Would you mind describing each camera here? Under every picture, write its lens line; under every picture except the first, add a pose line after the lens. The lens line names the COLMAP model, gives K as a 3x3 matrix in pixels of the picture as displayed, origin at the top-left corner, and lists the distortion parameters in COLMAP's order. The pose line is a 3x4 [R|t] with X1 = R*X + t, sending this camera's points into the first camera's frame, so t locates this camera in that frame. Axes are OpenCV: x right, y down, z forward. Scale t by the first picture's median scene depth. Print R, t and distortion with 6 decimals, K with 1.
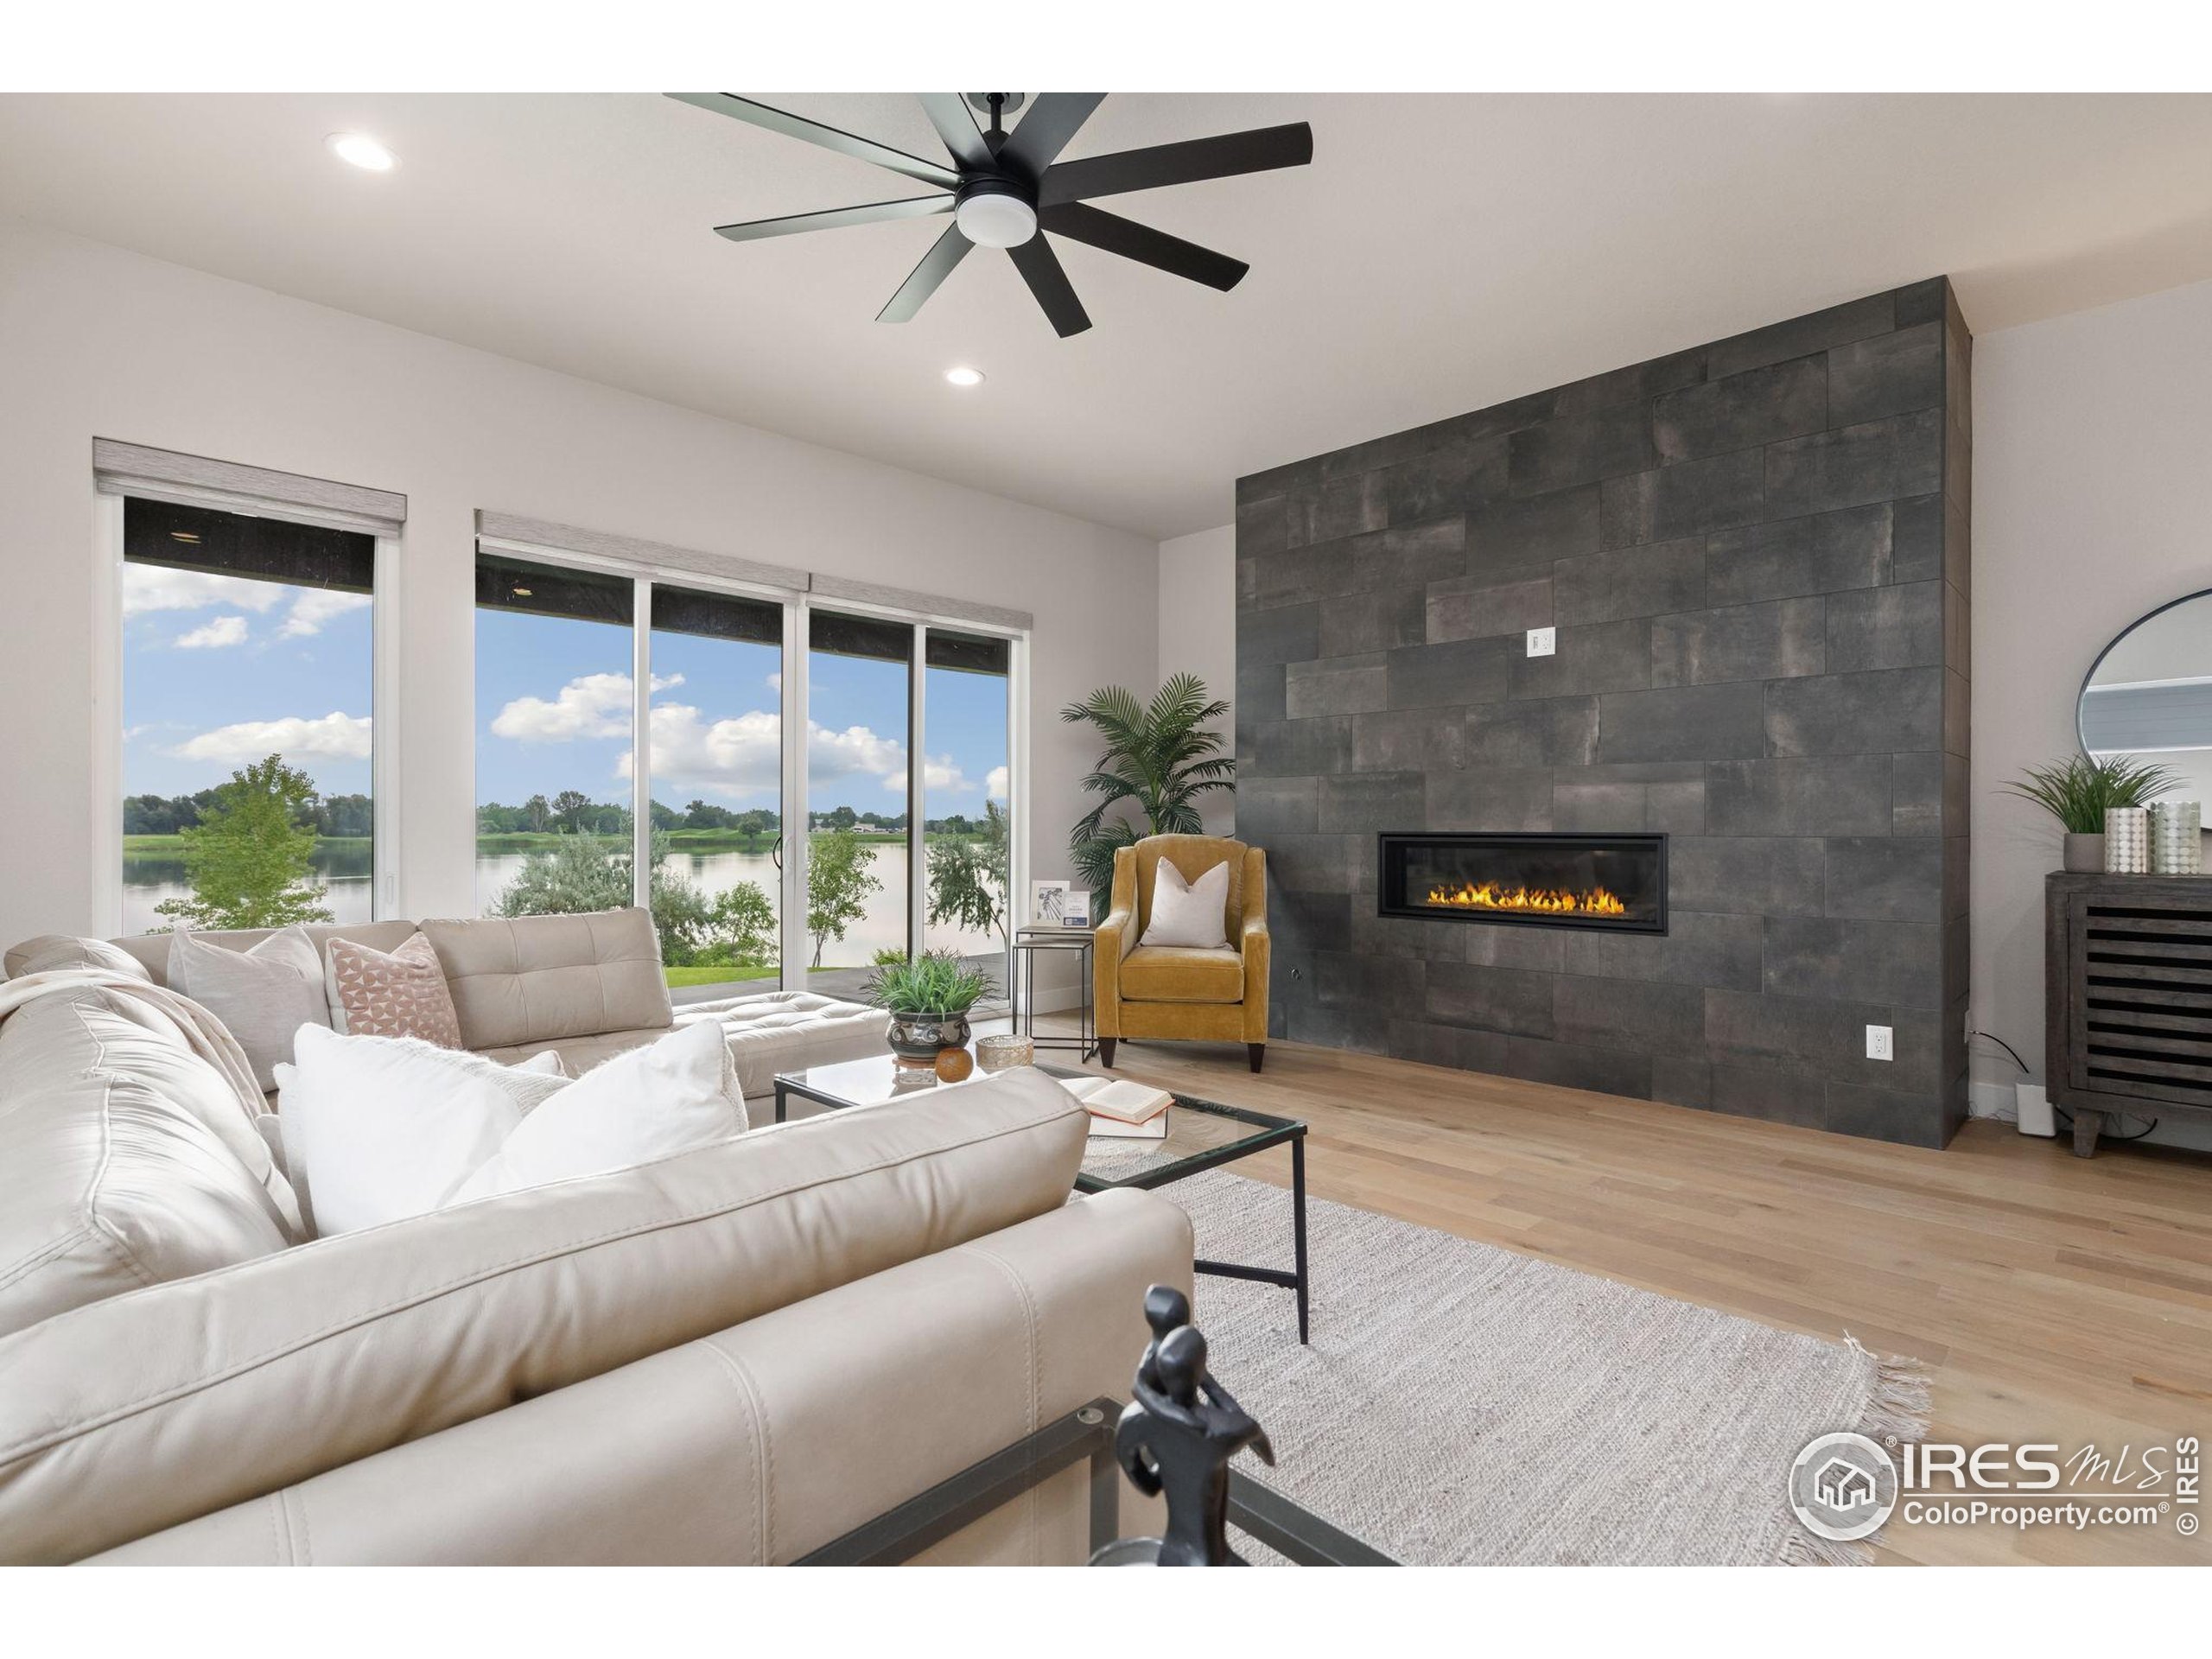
lens RADIAL K [[1063.1, 0, 1107.8], [0, 1063.1, 823.4], [0, 0, 1]] dist [0.001440, -0.000261]
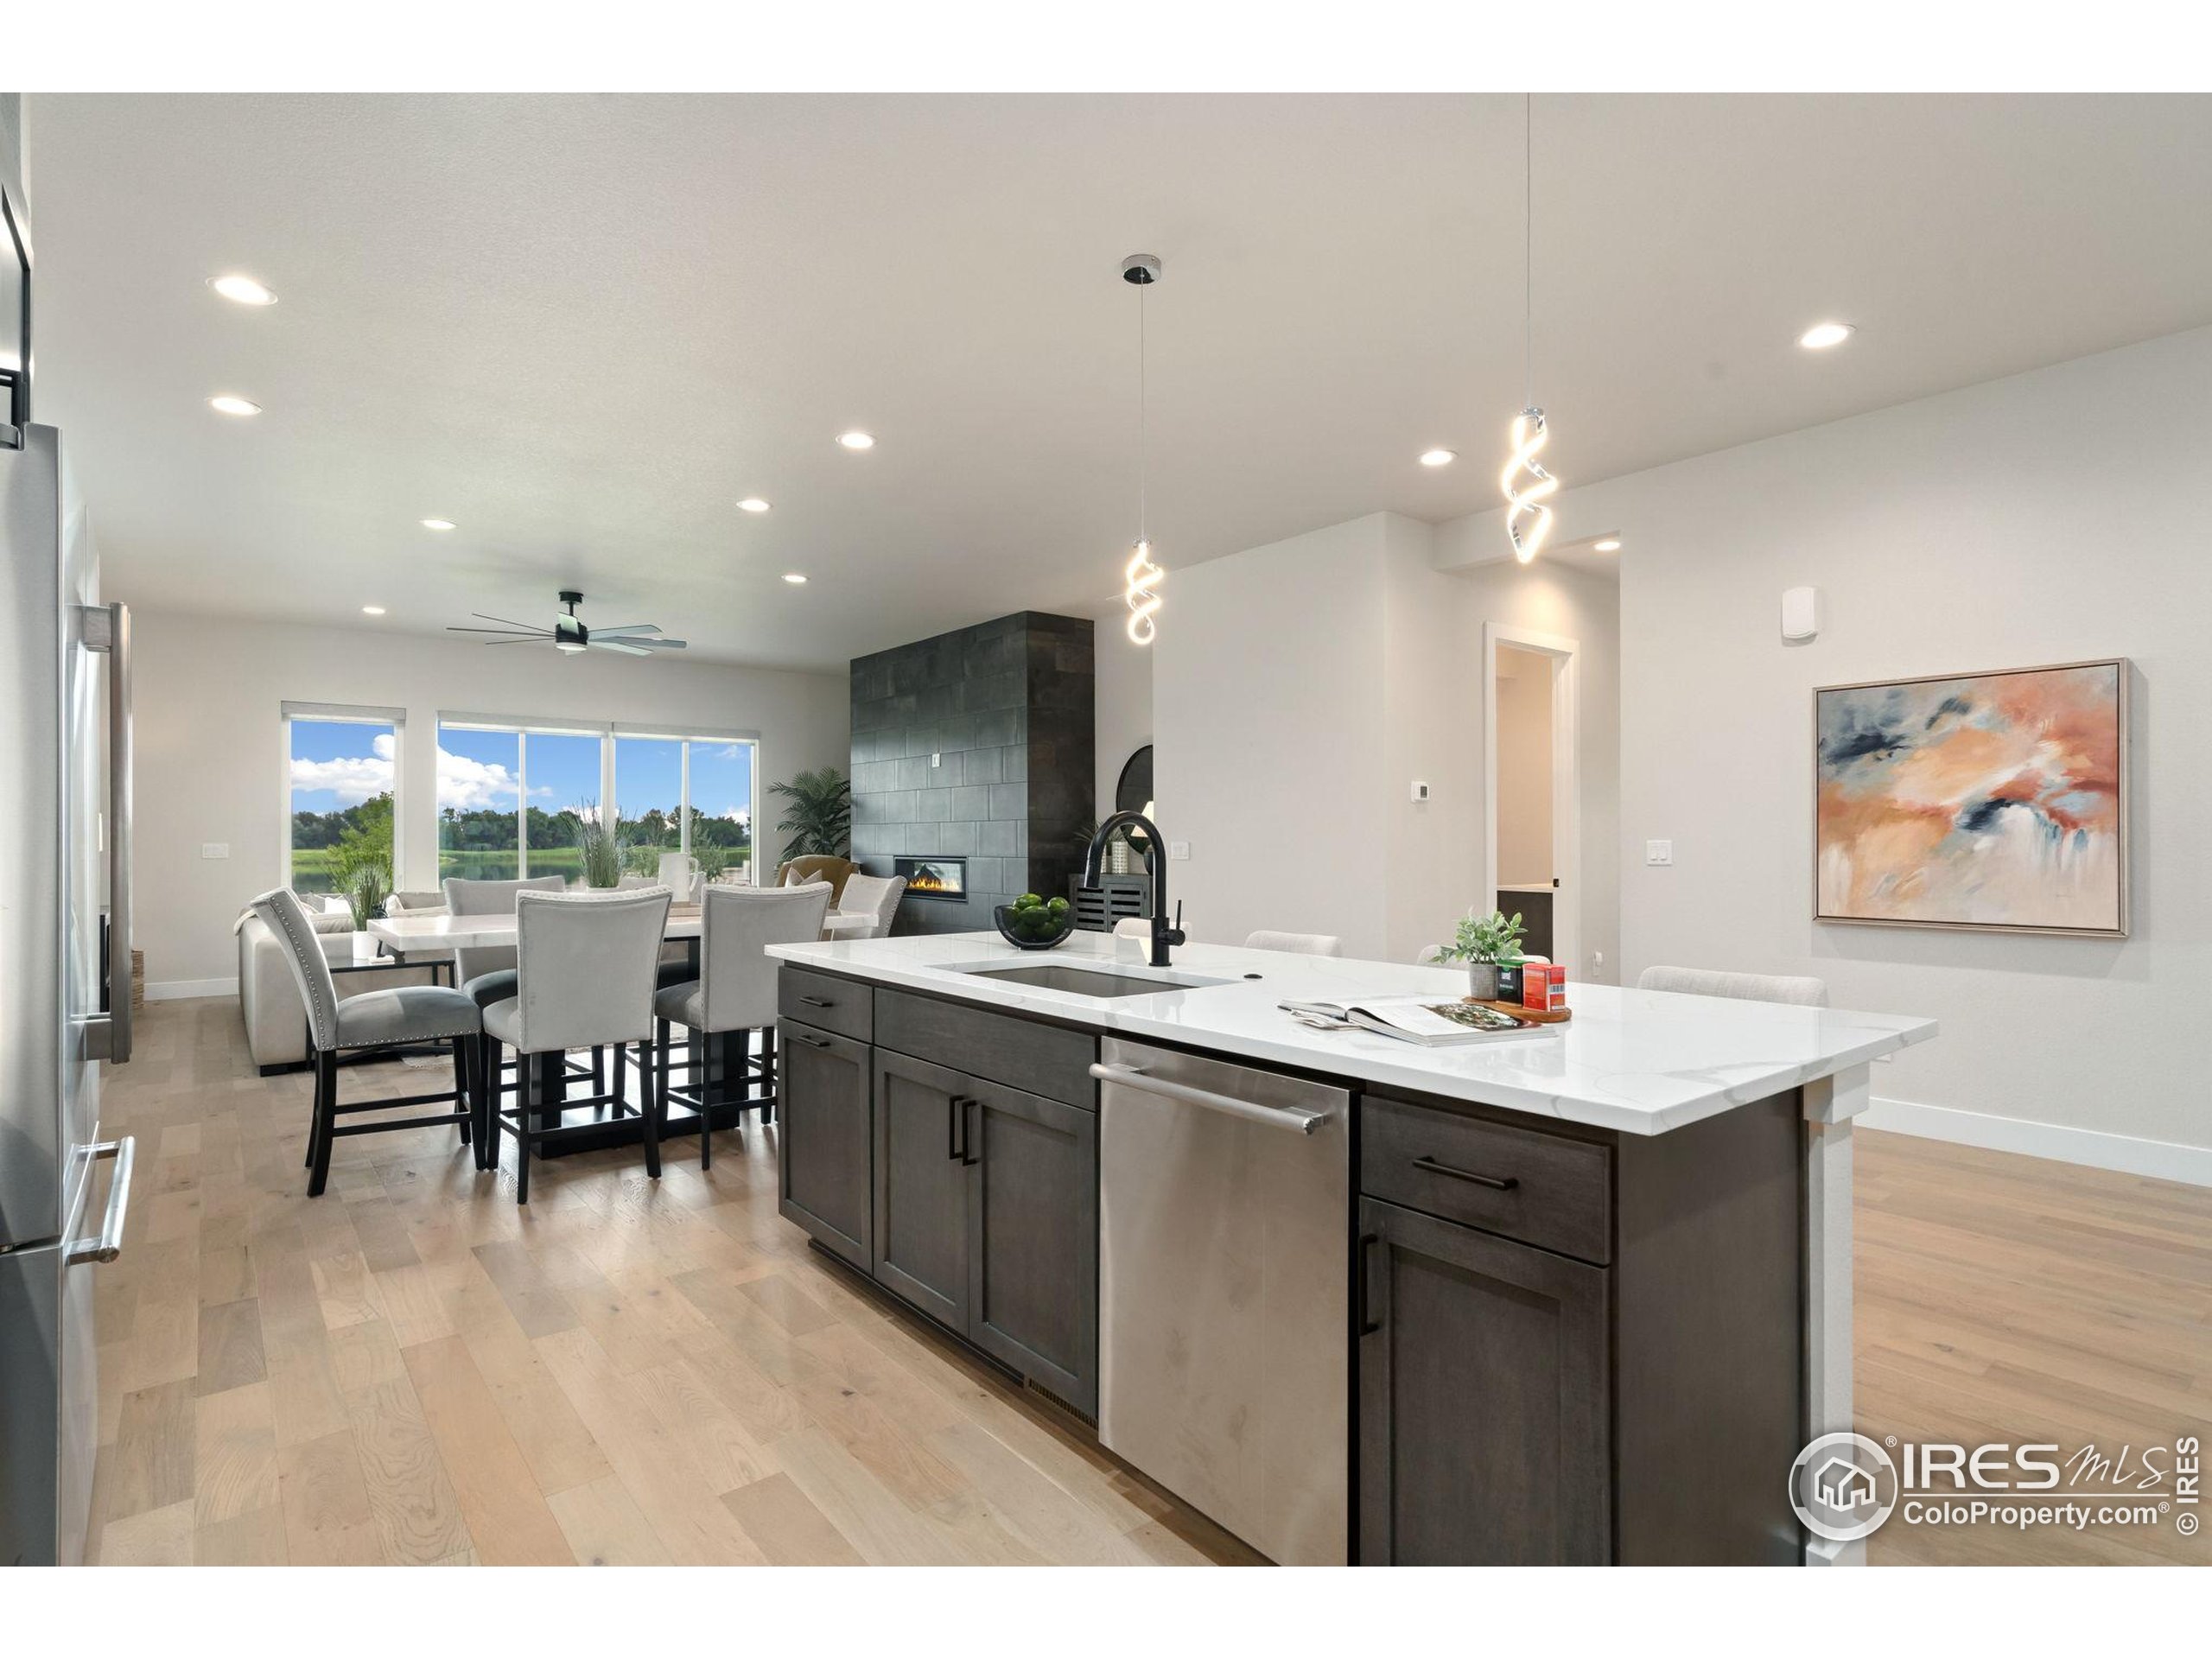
lens RADIAL K [[1106.3, 0, 1106.0], [0, 1106.3, 829.5], [0, 0, 1]] dist [0.003574, 0.001201]
pose [[0.994230, -0.004402, -0.107176, 0.788912], [0.003868, 0.999979, -0.005192, -0.021787], [0.107197, 0.004747, 0.994226, -0.872457]]
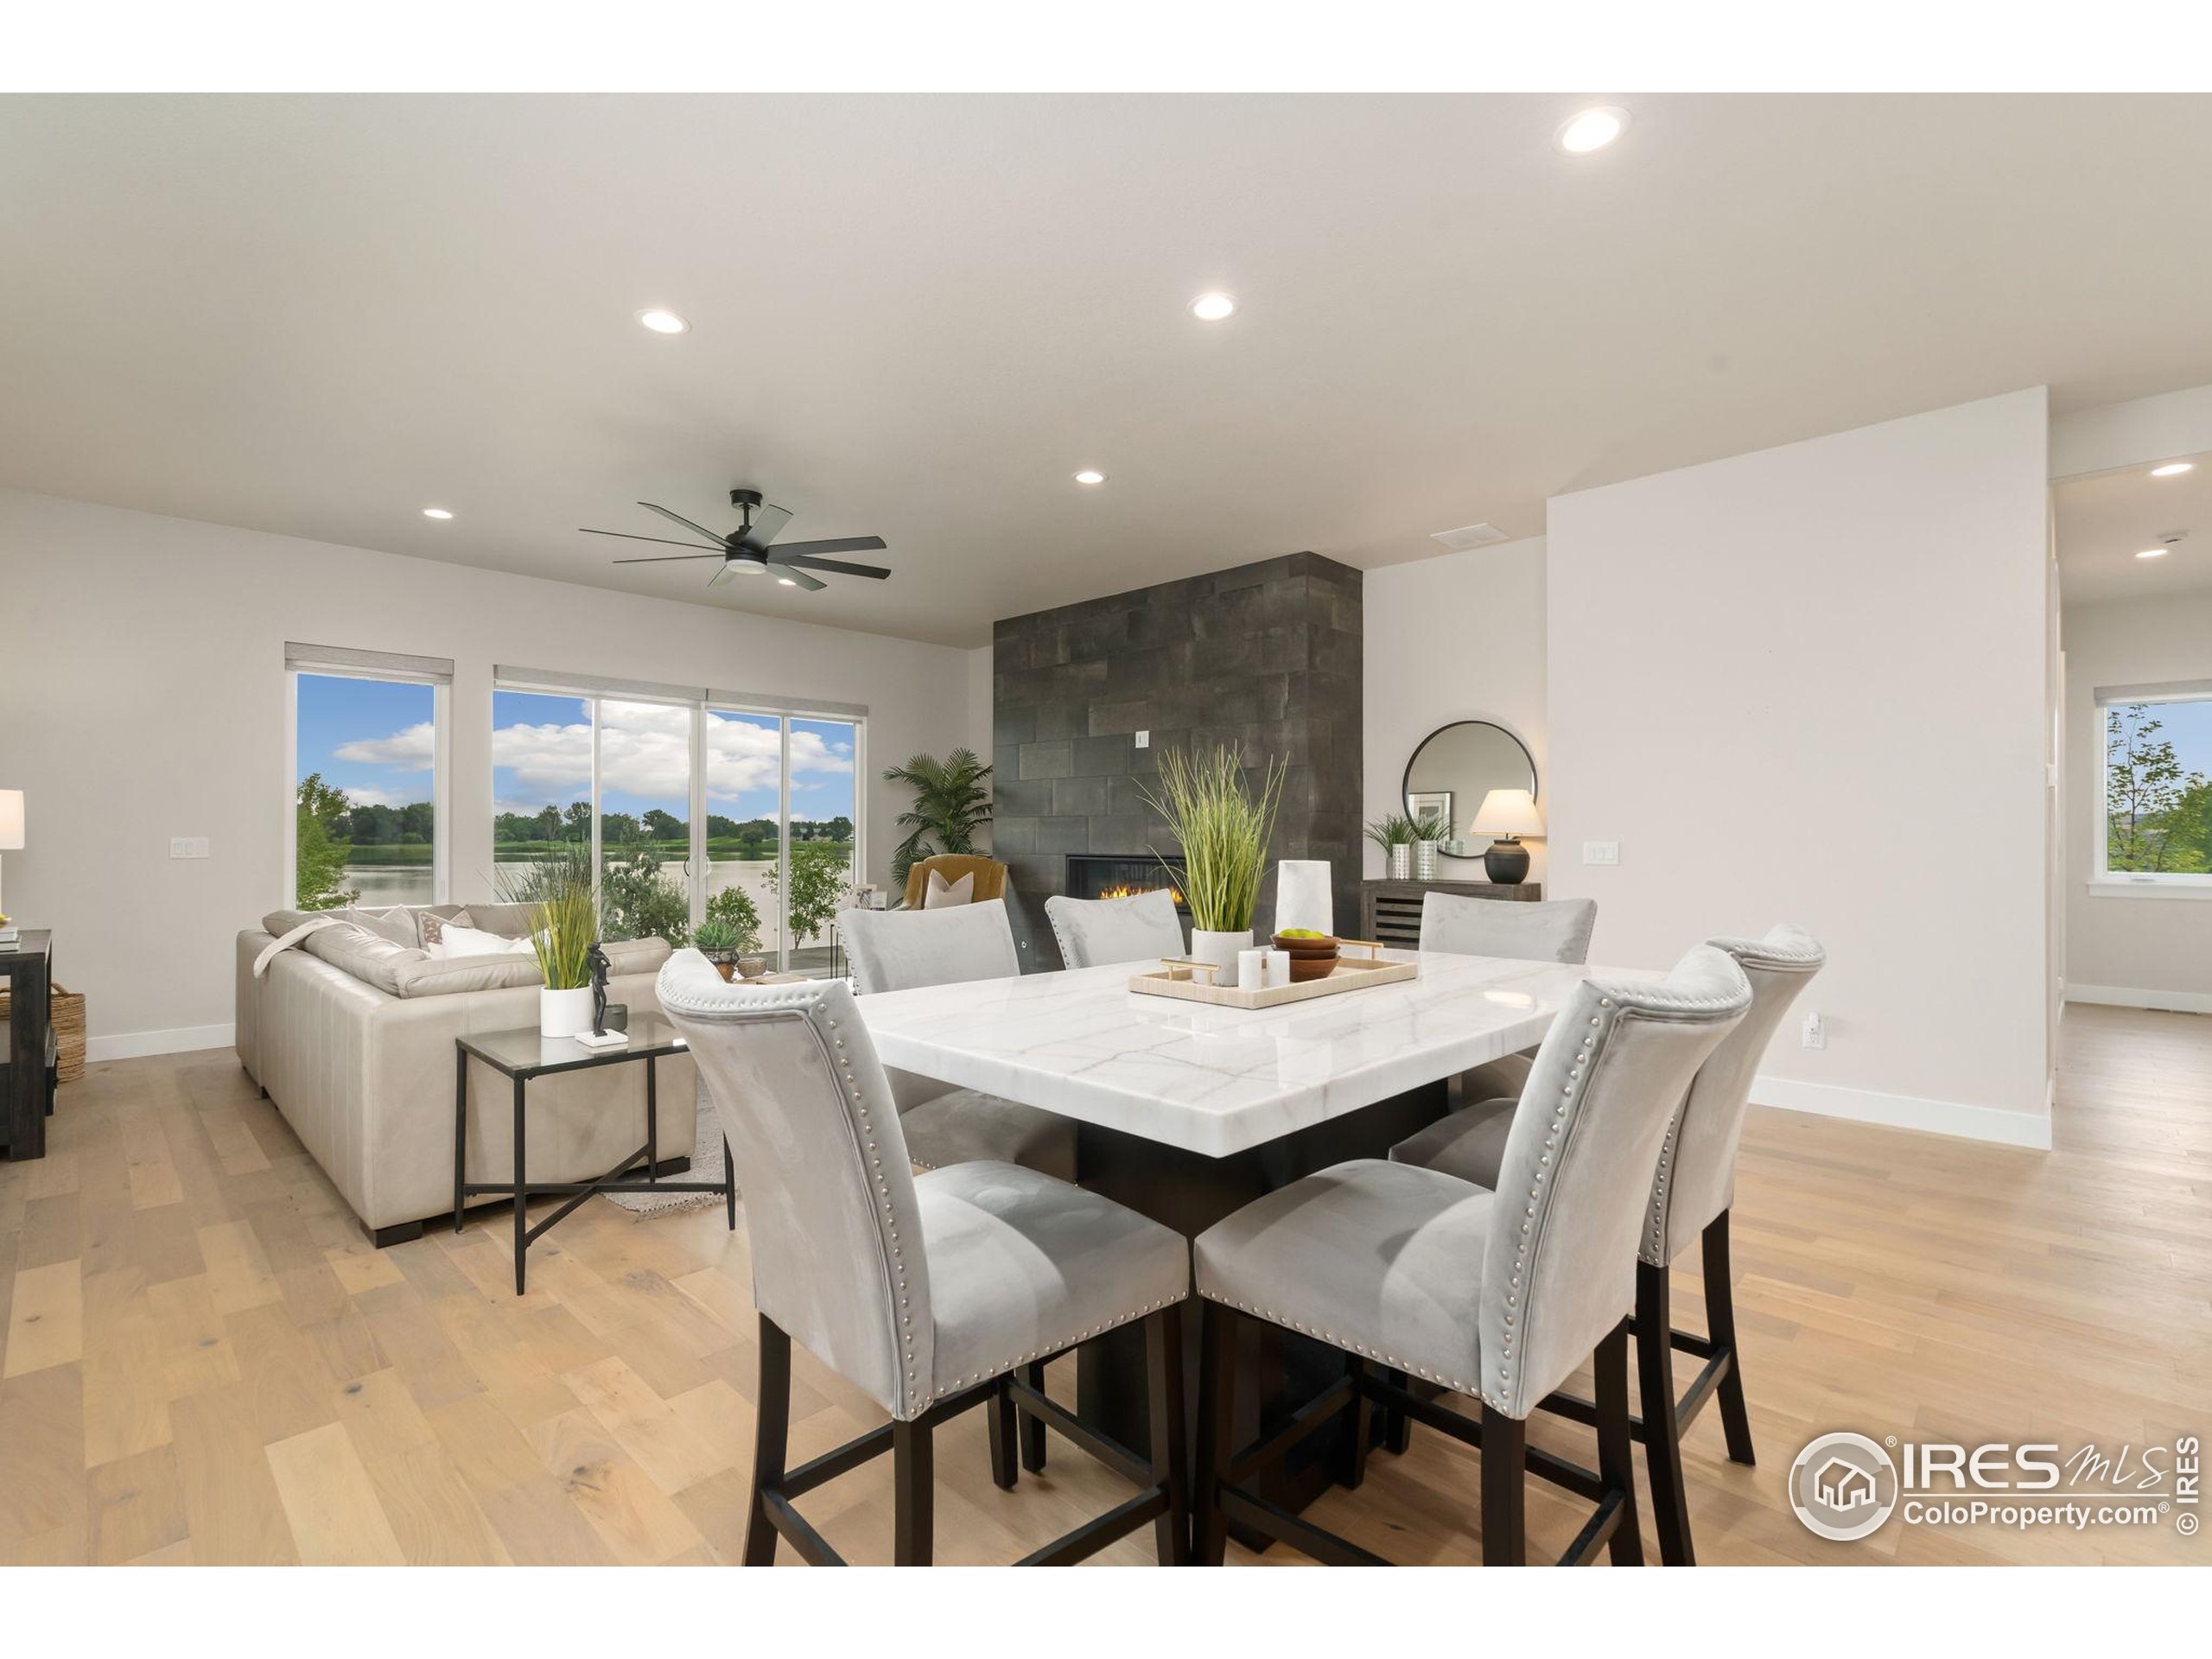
lens RADIAL K [[1004.3, 0, 1106.0], [0, 1004.3, 829.5], [0, 0, 1]] dist [-0.004064, 0.000282]
pose [[0.999910, 0.000680, 0.013426, 0.273609], [-0.000641, 0.999996, -0.002903, -0.021425], [-0.013428, 0.002895, 0.999906, -0.464903]]
